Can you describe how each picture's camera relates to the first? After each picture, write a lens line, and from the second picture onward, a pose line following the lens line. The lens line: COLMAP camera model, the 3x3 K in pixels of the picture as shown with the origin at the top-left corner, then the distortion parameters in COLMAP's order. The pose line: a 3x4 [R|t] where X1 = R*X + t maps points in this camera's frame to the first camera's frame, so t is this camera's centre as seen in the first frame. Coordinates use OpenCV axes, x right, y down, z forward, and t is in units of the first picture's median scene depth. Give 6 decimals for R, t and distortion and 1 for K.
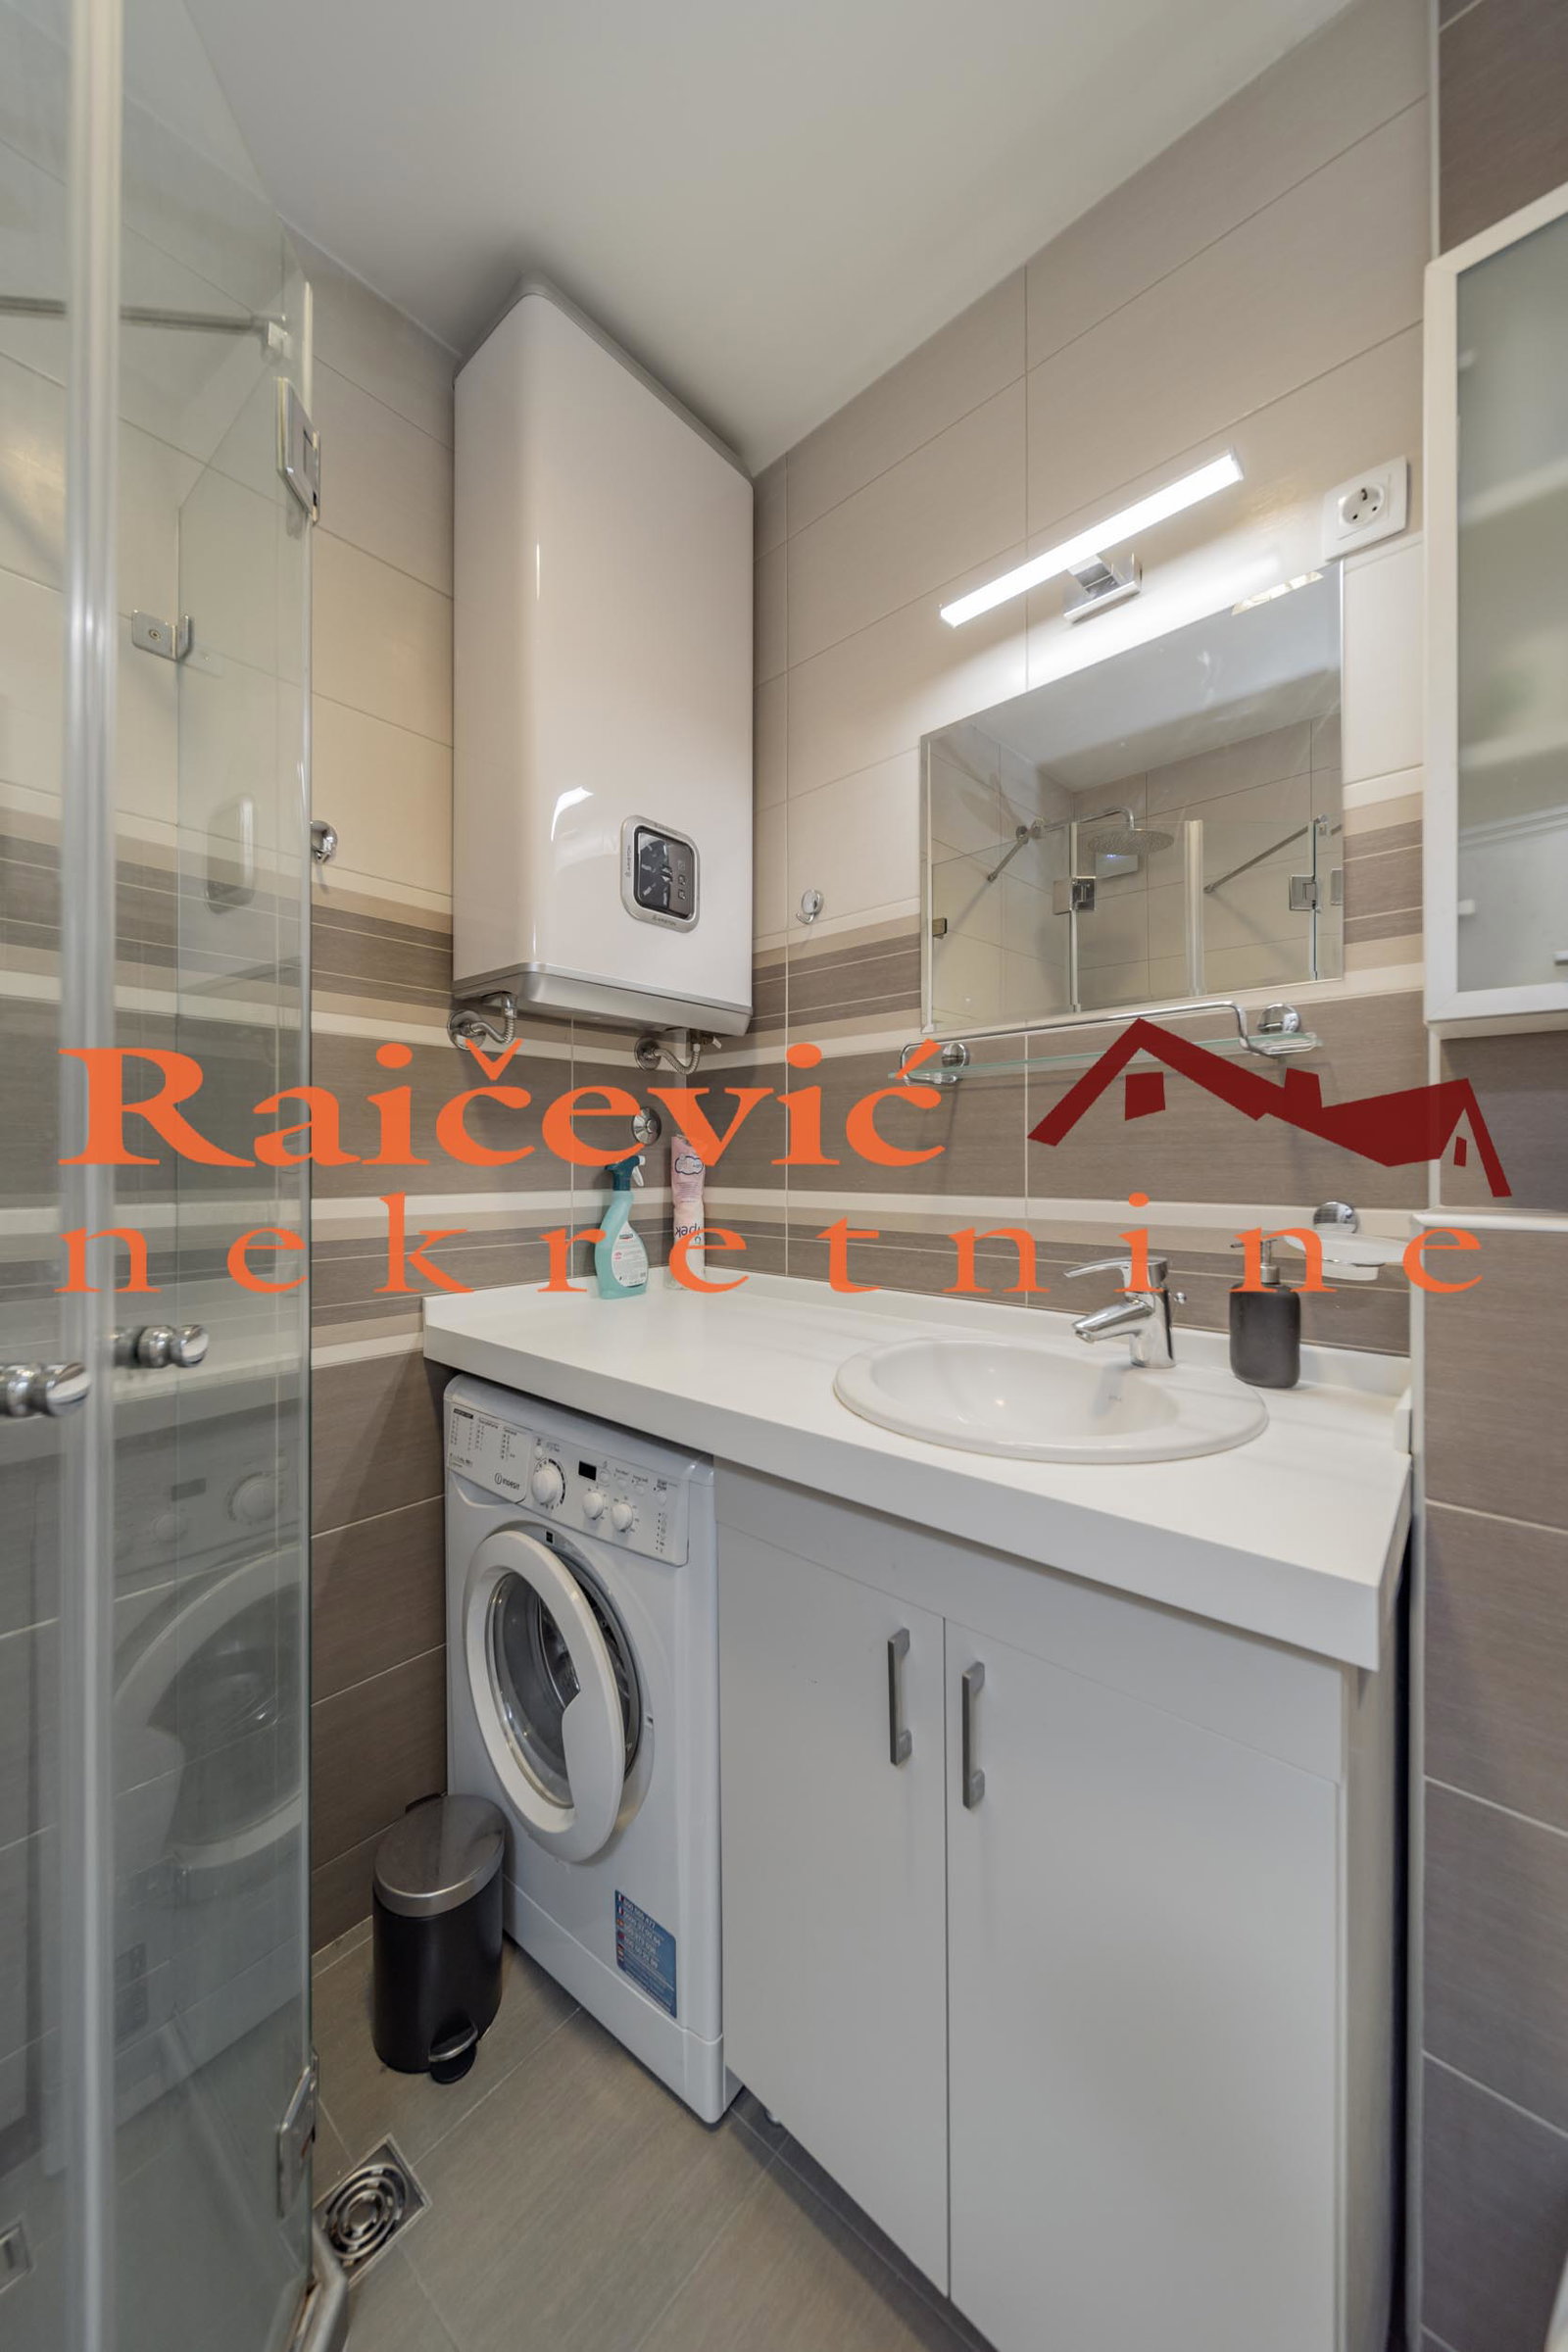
lens RADIAL K [[795.3, 0, 799.1], [0, 795.3, 1163.2], [0, 0, 1]] dist [0.000523, -0.000044]
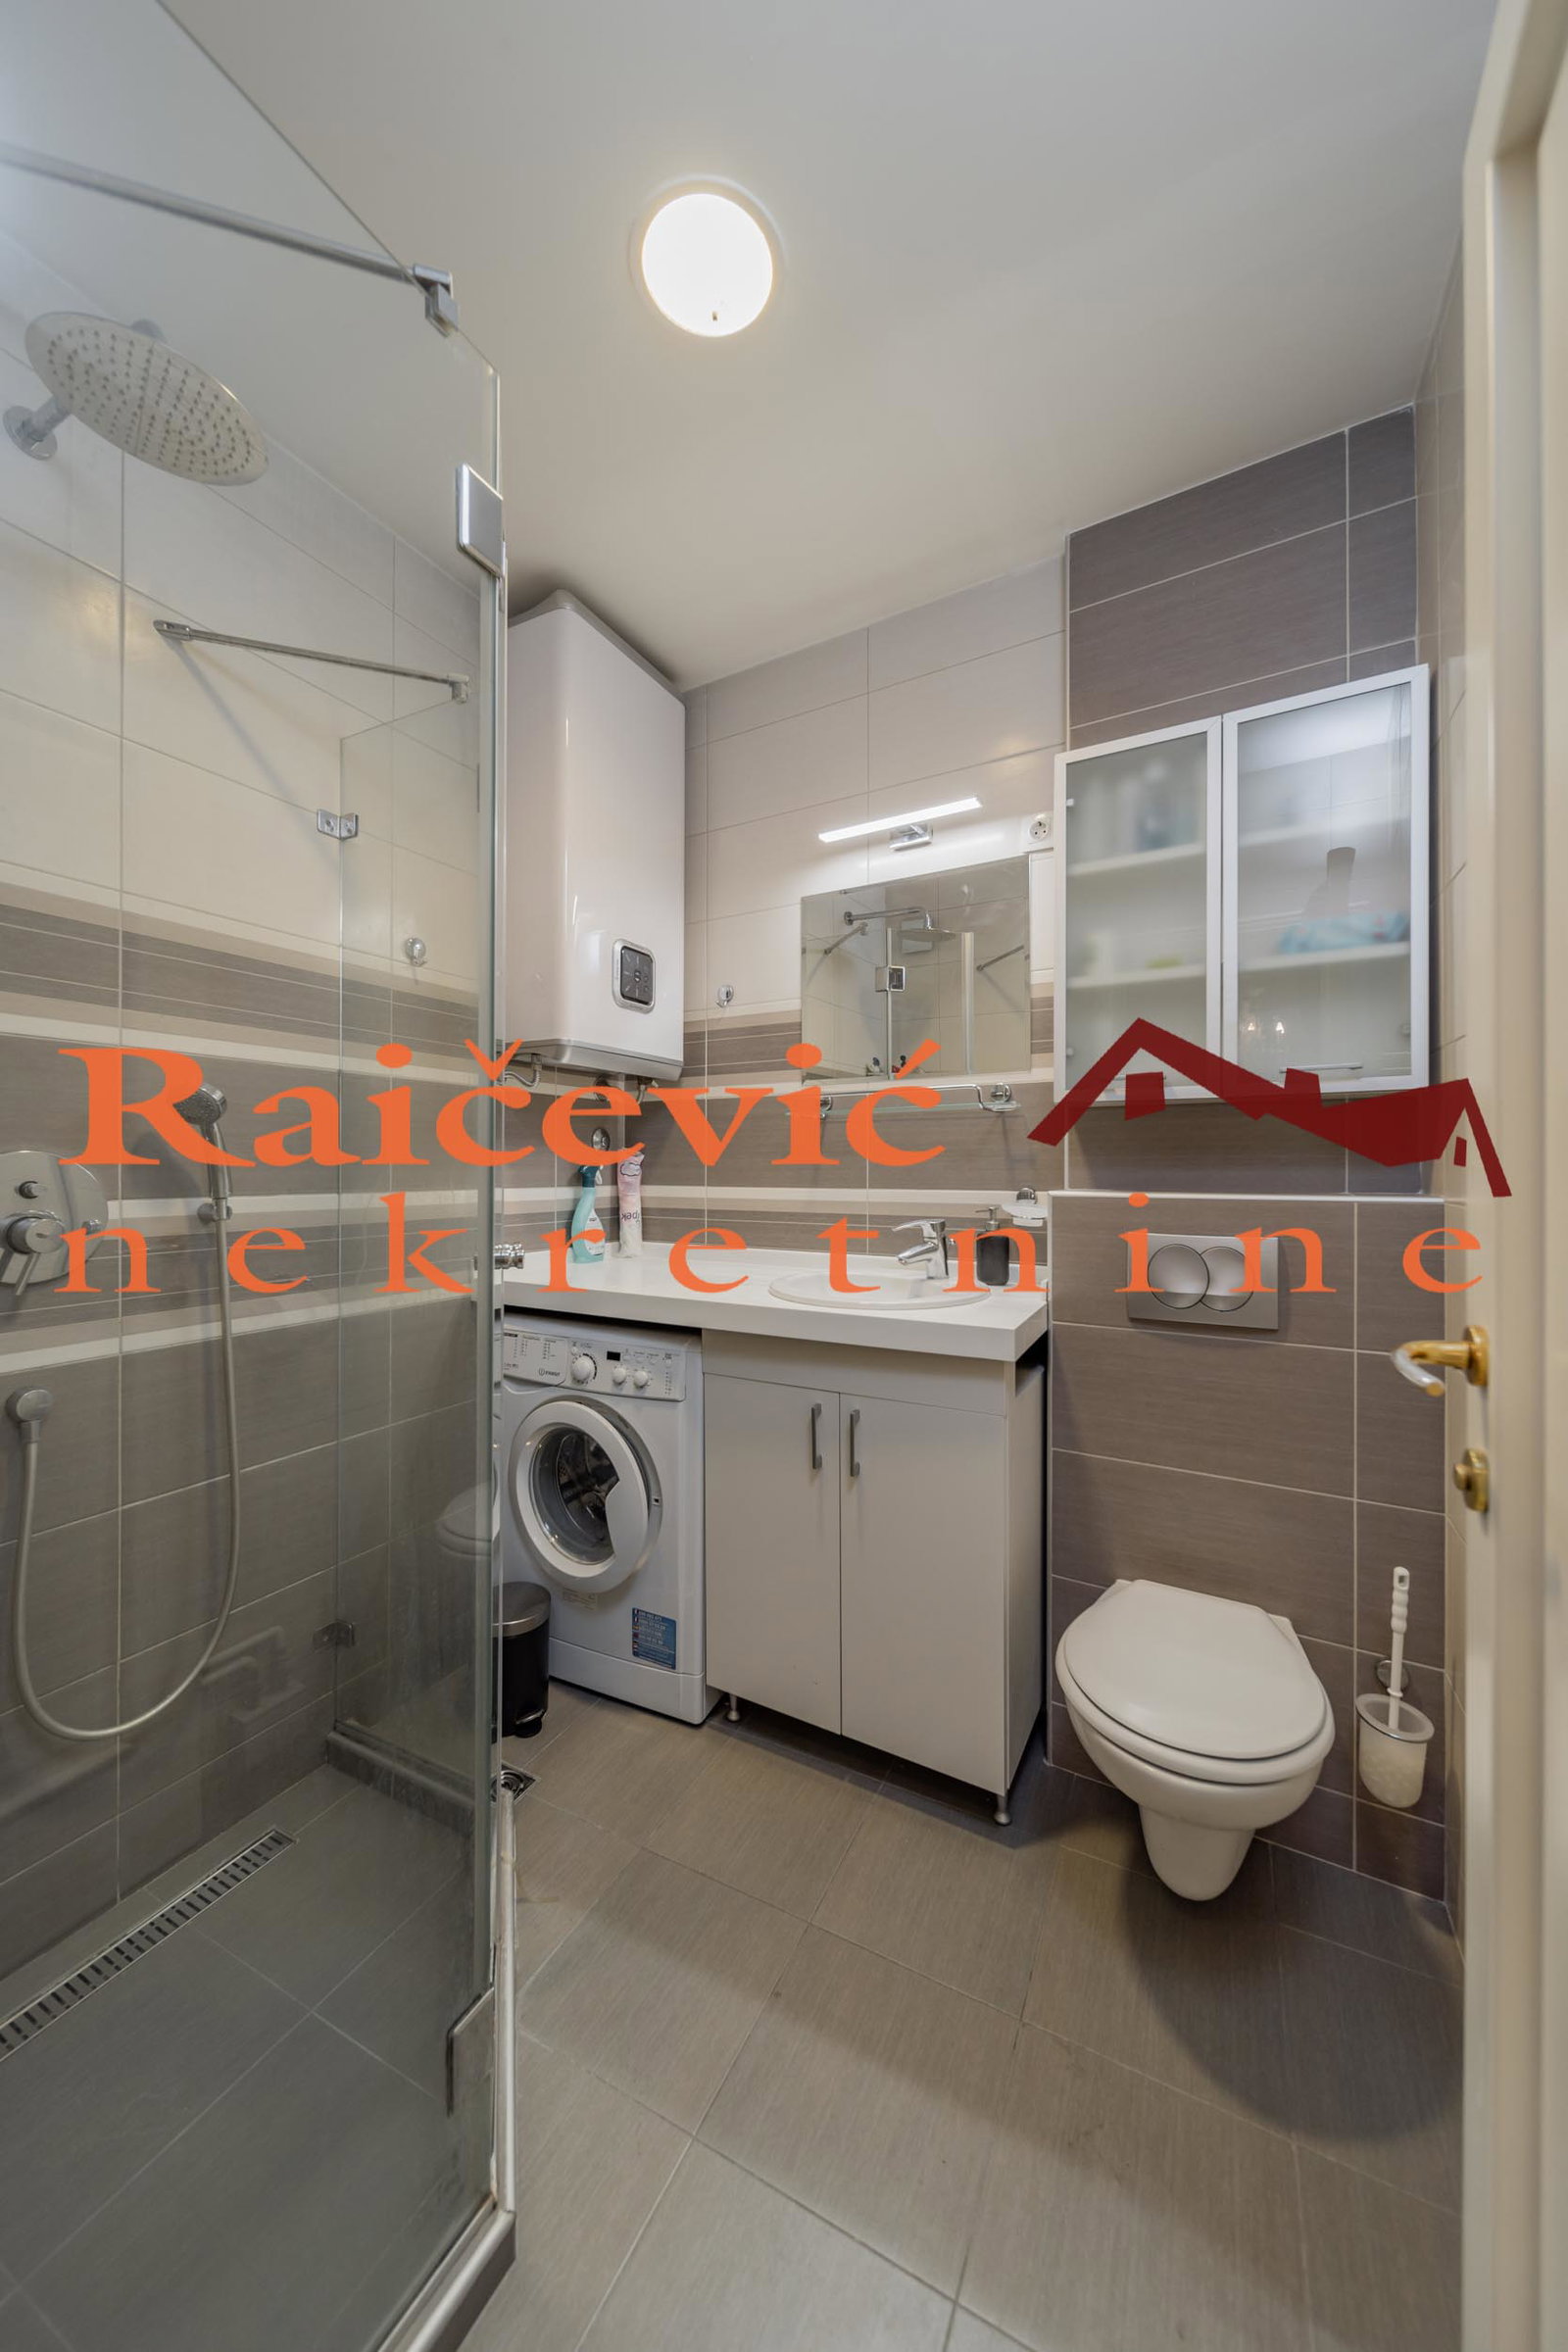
lens RADIAL K [[828.0, 0, 770.4], [0, 828.0, 1177.4], [0, 0, 1]] dist [-0.000993, -0.000118]
pose [[0.977710, -0.002182, 0.209949, -0.262153], [0.000068, 0.999949, 0.010076, 0.002415], [-0.209961, -0.009838, 0.977660, -0.618596]]
